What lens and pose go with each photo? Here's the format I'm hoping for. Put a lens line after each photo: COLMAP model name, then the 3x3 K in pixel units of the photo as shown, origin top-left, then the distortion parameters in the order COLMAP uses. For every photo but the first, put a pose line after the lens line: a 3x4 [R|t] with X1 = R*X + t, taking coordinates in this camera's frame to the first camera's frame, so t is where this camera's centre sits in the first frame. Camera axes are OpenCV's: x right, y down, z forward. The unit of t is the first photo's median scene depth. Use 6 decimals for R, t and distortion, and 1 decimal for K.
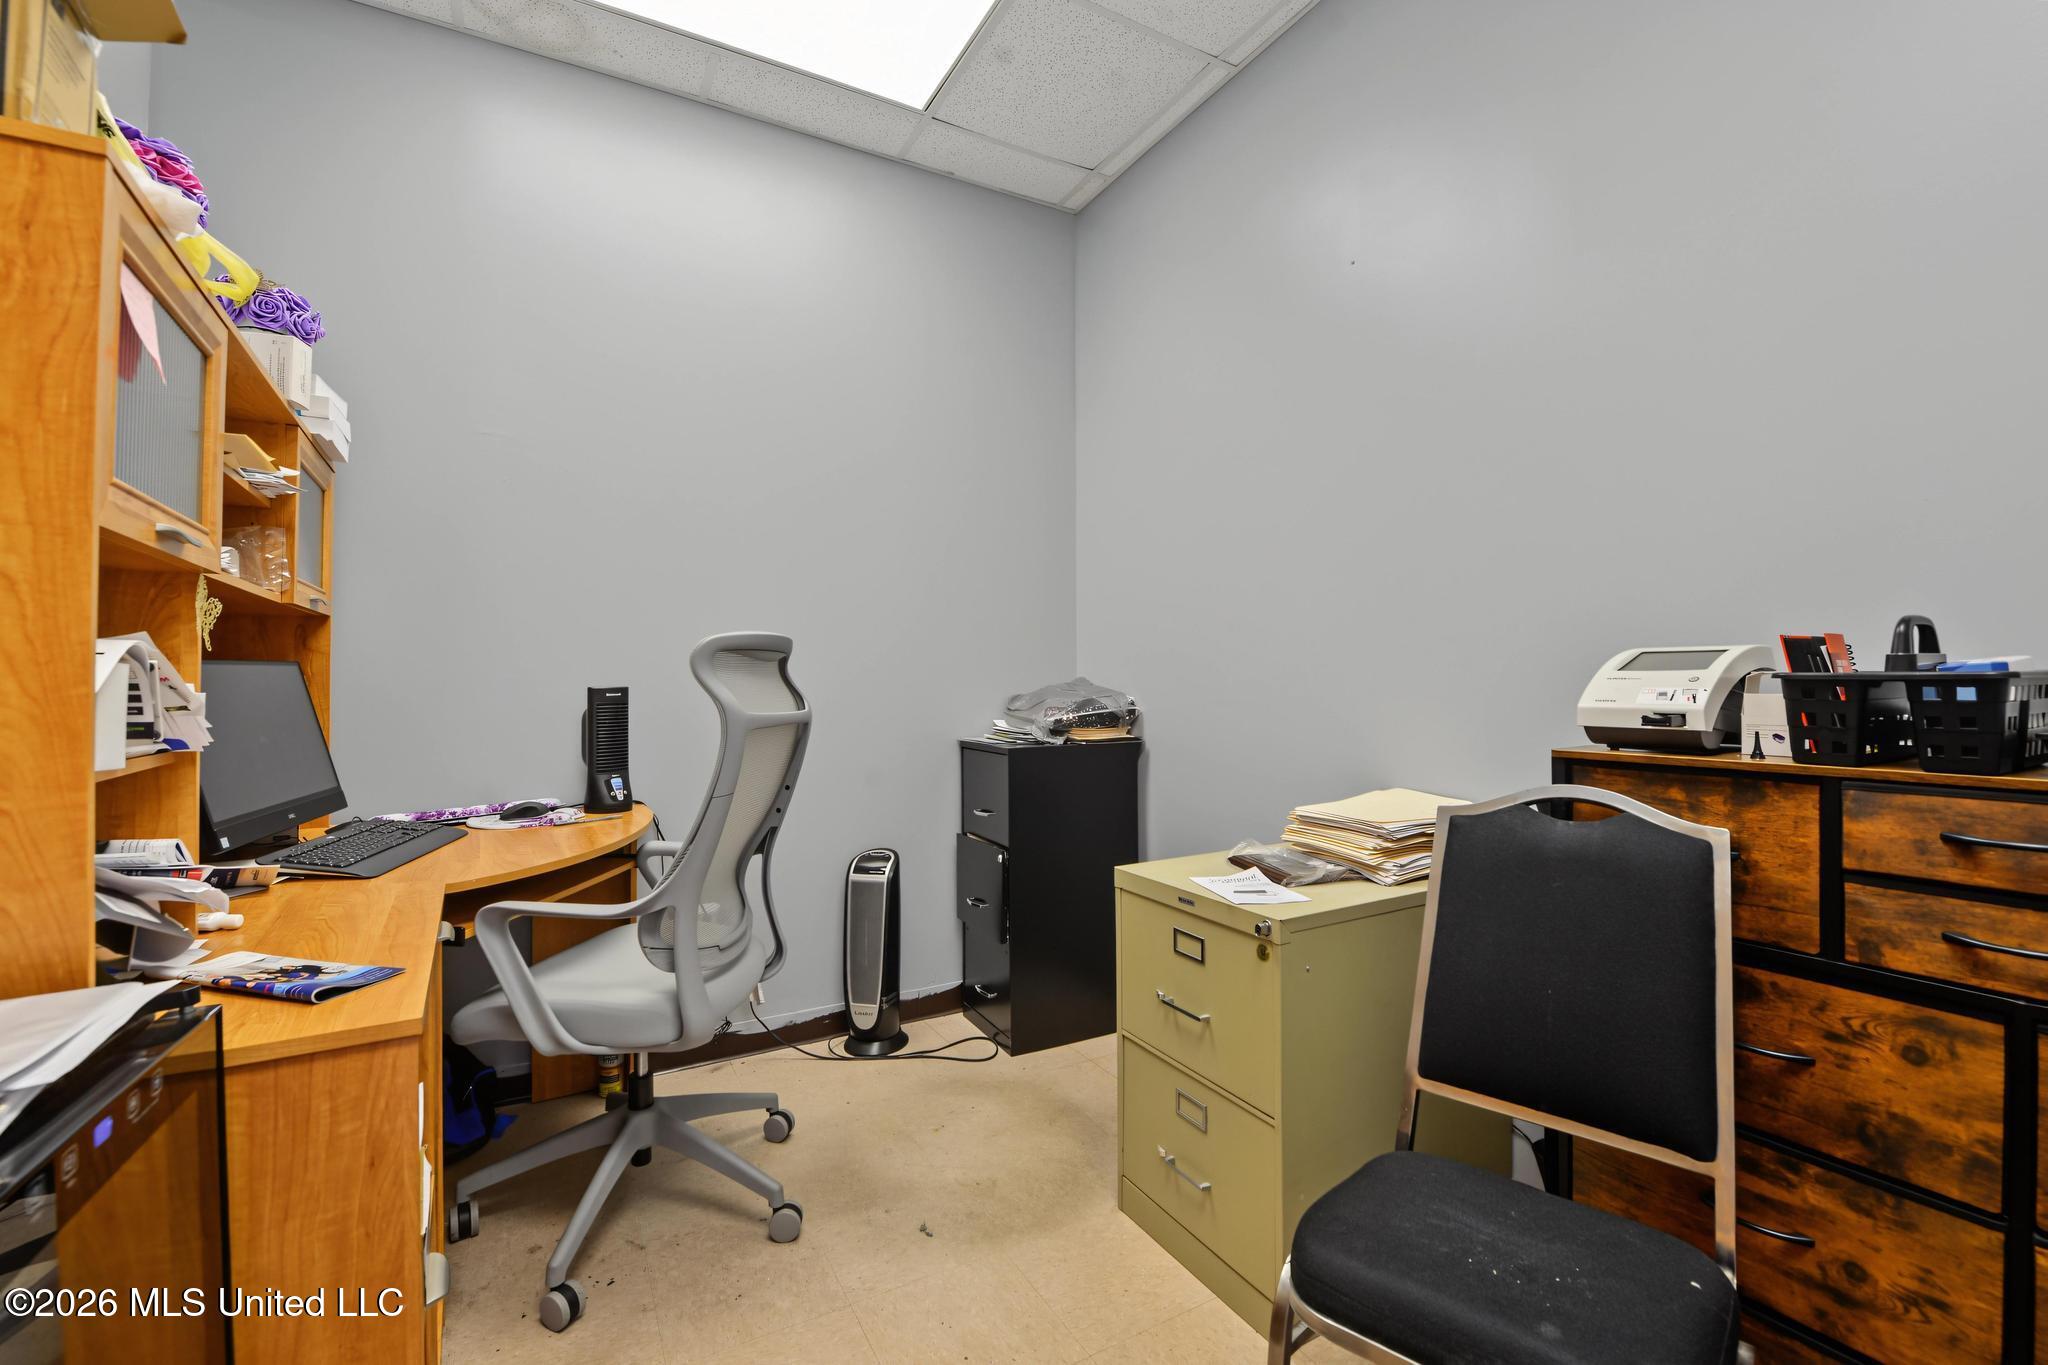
lens RADIAL K [[847.4, 0, 1014.4], [0, 847.4, 683.3], [0, 0, 1]] dist [-0.020736, -0.000352]
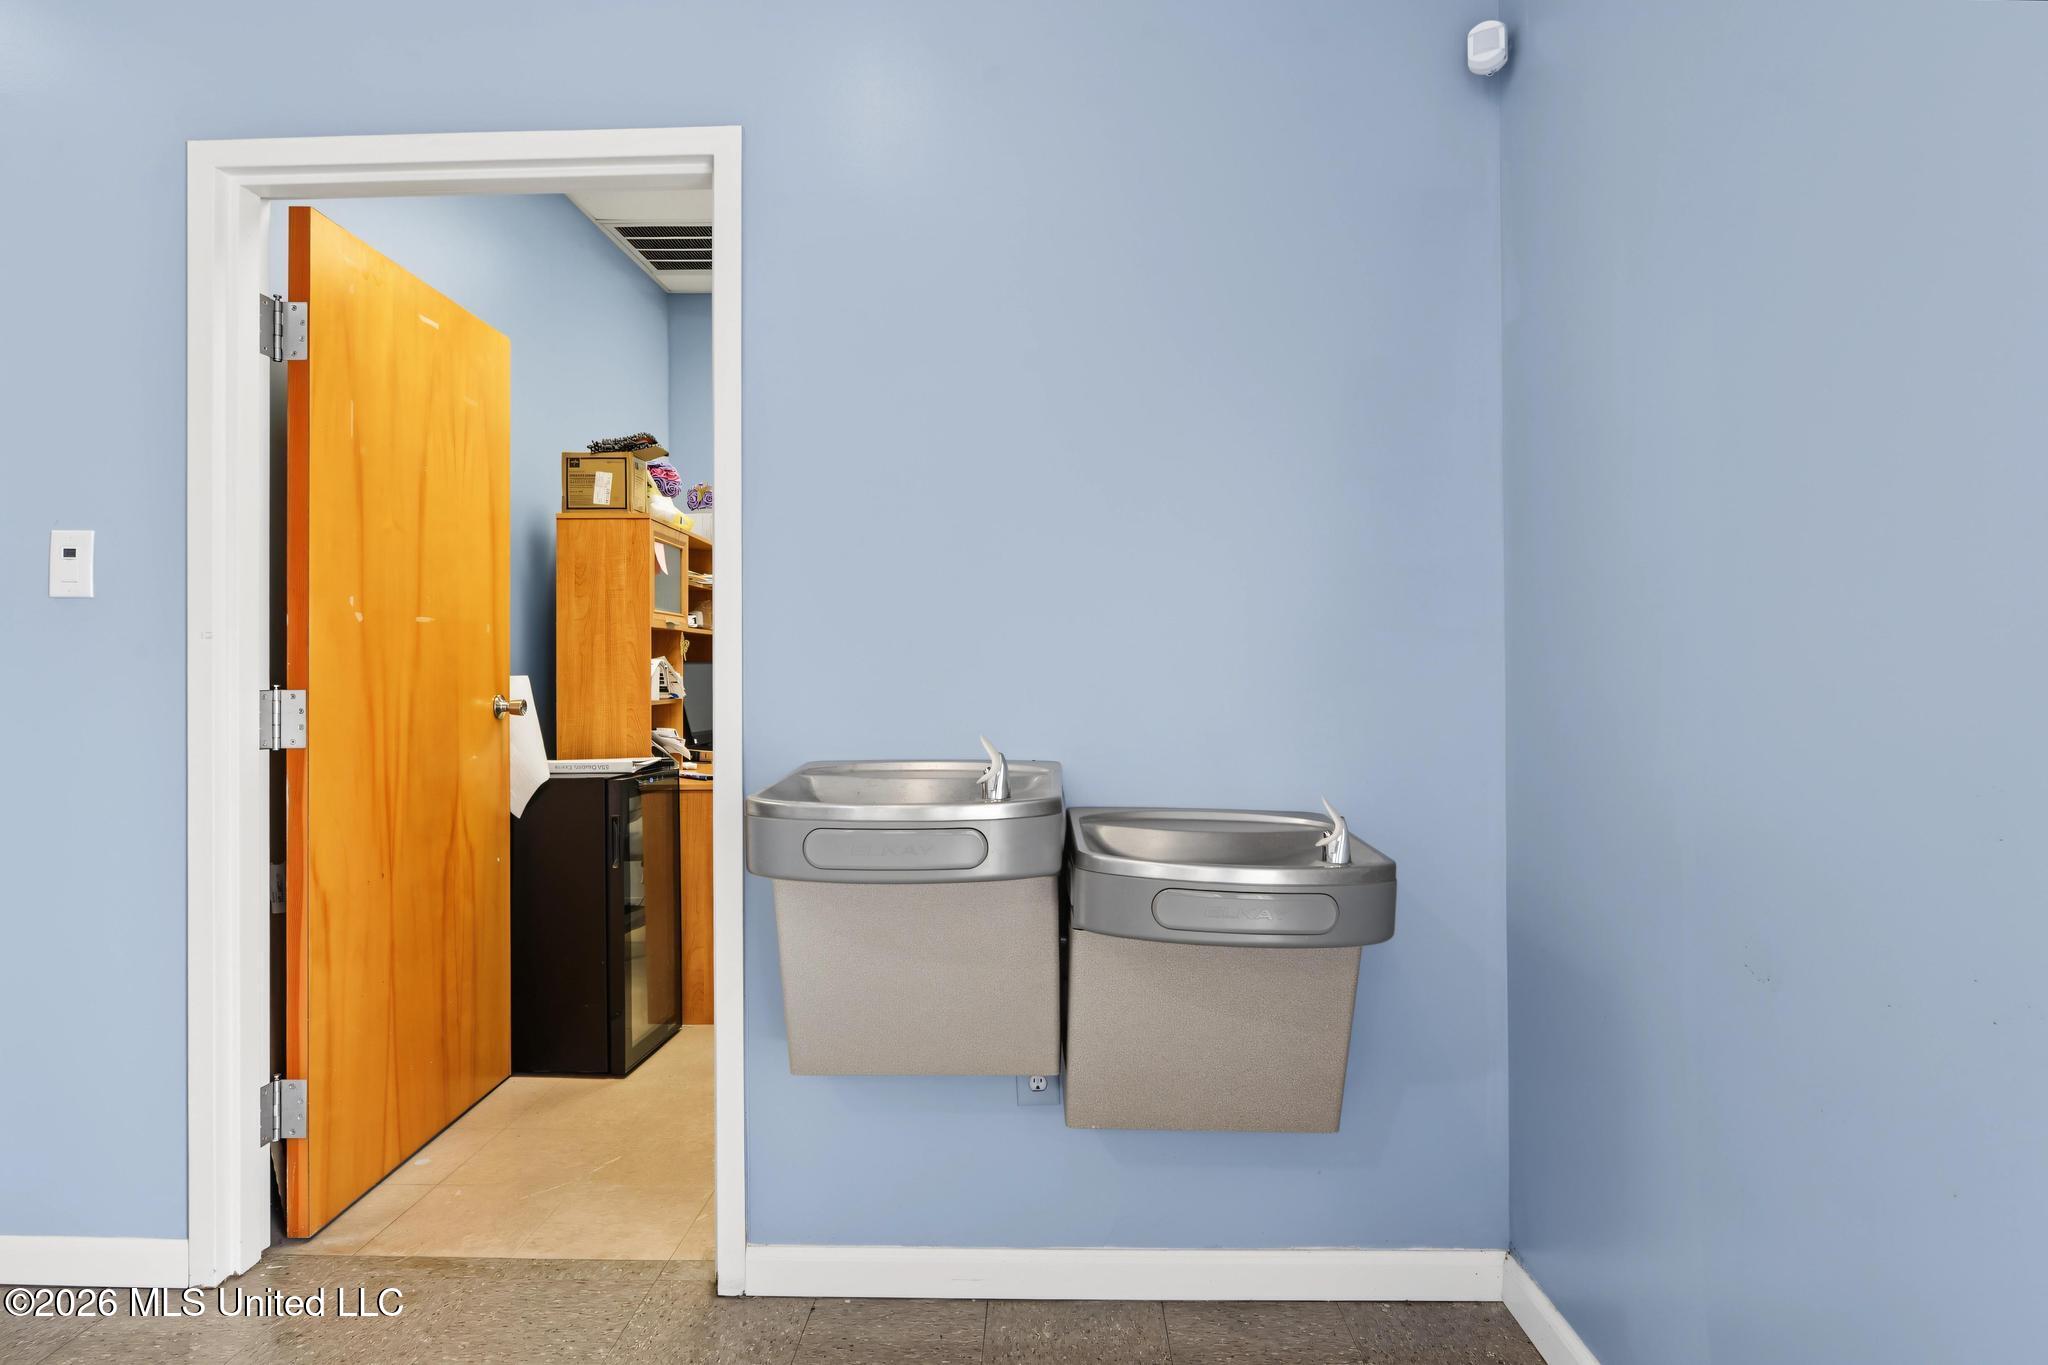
lens RADIAL K [[1169.2, 0, 1027.0], [0, 1169.2, 677.5], [0, 0, 1]] dist [0.002121, 0.000060]
pose [[0.857724, 0.000691, -0.514109, 2.136254], [0.006733, 0.999898, 0.012579, -0.028038], [0.514066, -0.014251, 0.857632, -1.854850]]
